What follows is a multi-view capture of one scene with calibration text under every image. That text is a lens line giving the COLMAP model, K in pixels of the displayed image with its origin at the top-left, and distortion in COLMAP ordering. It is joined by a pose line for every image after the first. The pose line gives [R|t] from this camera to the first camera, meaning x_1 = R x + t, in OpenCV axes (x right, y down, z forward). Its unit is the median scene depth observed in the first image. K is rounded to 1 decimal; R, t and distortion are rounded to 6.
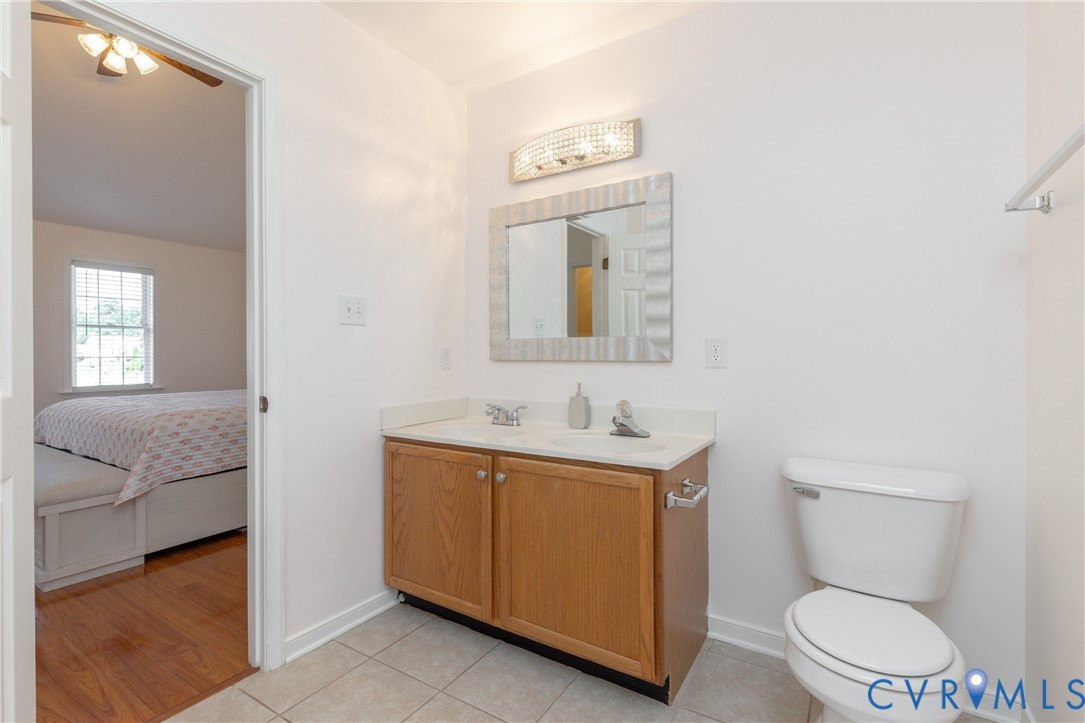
lens RADIAL K [[491.7, 0, 539.7], [0, 491.7, 361.5], [0, 0, 1]] dist [0.003696, 0.000467]
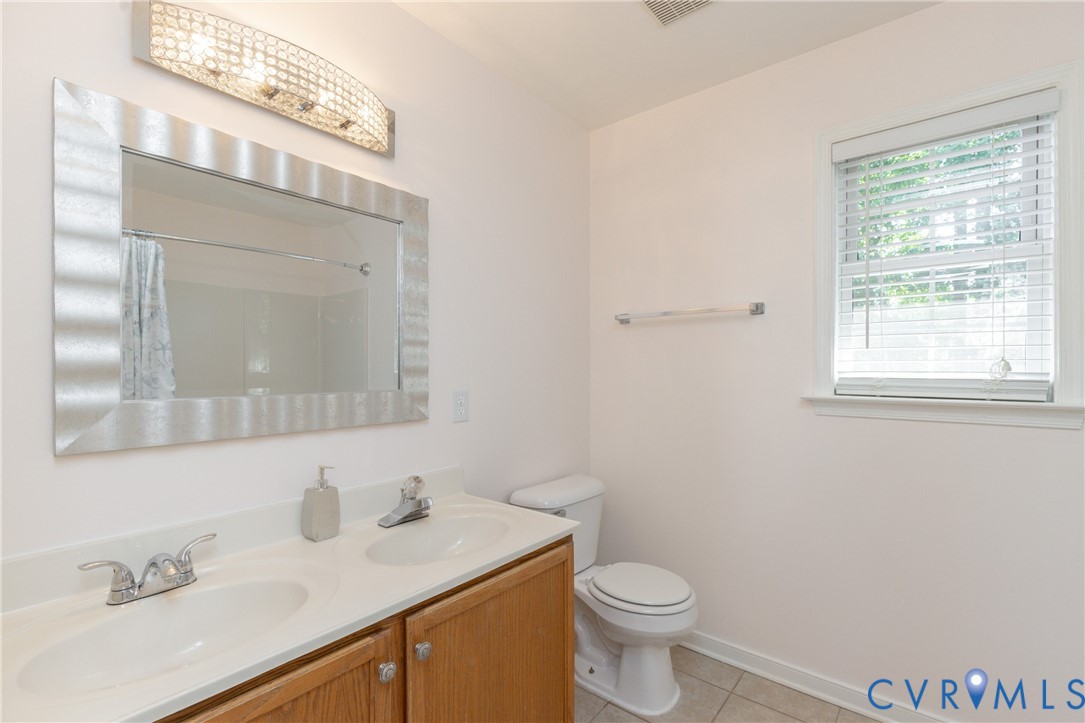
lens RADIAL K [[491.7, 0, 536.4], [0, 491.7, 368.2], [0, 0, 1]] dist [0.003696, 0.000467]
pose [[0.103228, 0.003381, 0.994652, -0.580194], [0.001183, 0.999993, -0.003522, -0.086543], [-0.994657, 0.001540, 0.103223, 0.726575]]
